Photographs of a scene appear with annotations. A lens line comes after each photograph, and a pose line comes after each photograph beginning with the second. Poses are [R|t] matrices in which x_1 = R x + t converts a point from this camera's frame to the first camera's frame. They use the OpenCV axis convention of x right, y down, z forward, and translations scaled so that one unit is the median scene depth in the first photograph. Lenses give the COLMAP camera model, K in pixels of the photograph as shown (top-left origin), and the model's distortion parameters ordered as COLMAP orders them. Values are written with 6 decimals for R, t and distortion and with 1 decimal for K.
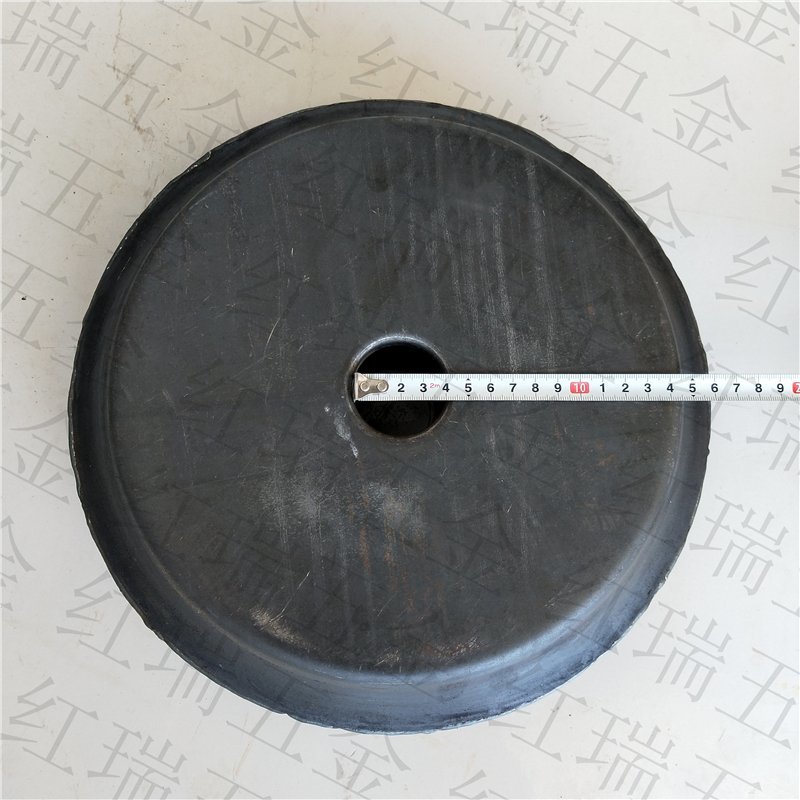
lens RADIAL K [[894.9, 0, 398.7], [0, 894.9, 392.9], [0, 0, 1]] dist [0.005890, 0.000000]
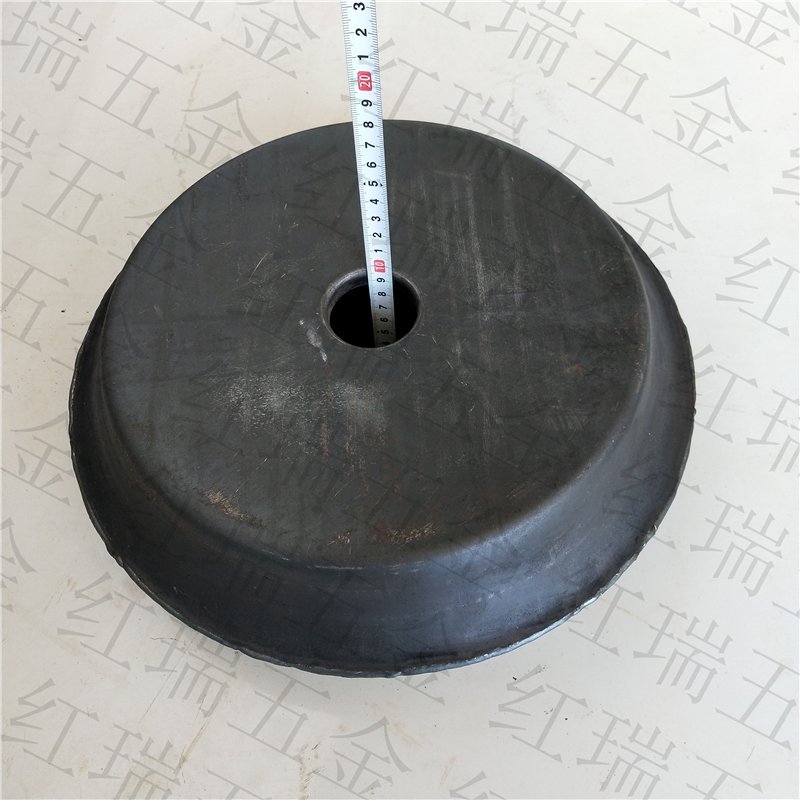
lens RADIAL K [[894.9, 0, 401.2], [0, 894.9, 396.5], [0, 0, 1]] dist [0.005890, 0.000000]
pose [[0.994293, 0.003896, -0.106613, 0.146117], [-0.044301, 0.924178, -0.379384, 0.482747], [0.097051, 0.381942, 0.919077, 0.070804]]
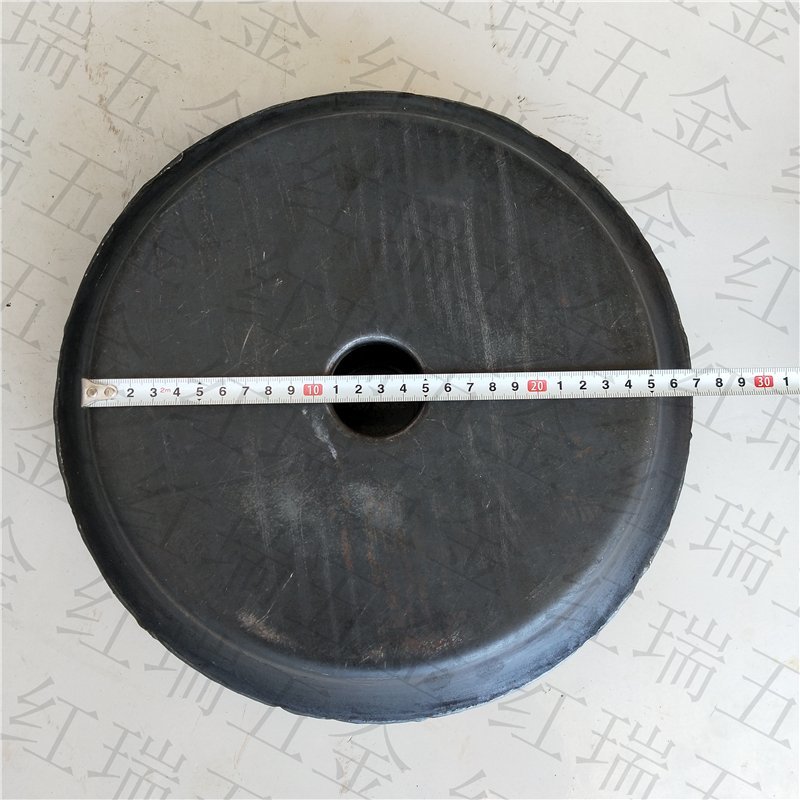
lens RADIAL K [[894.9, 0, 399.4], [0, 894.9, 396.5], [0, 0, 1]] dist [0.005890, 0.000000]
pose [[0.999142, -0.036259, -0.020016, 0.046394], [0.037182, 0.998164, 0.047812, -0.042284], [0.018246, -0.048515, 0.998656, -0.004763]]
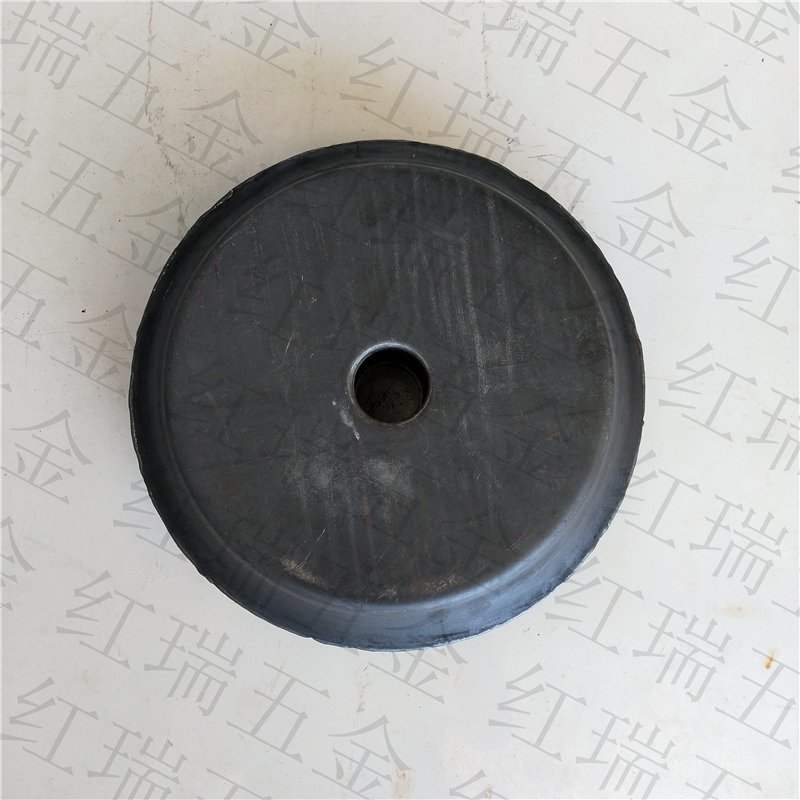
lens RADIAL K [[894.9, 0, 400.2], [0, 894.9, 397.1], [0, 0, 1]] dist [0.005890, 0.000000]
pose [[0.999397, -0.029922, -0.017620, 0.036085], [0.031063, 0.997168, 0.068495, -0.073112], [0.015520, -0.069001, 0.997496, -0.267235]]
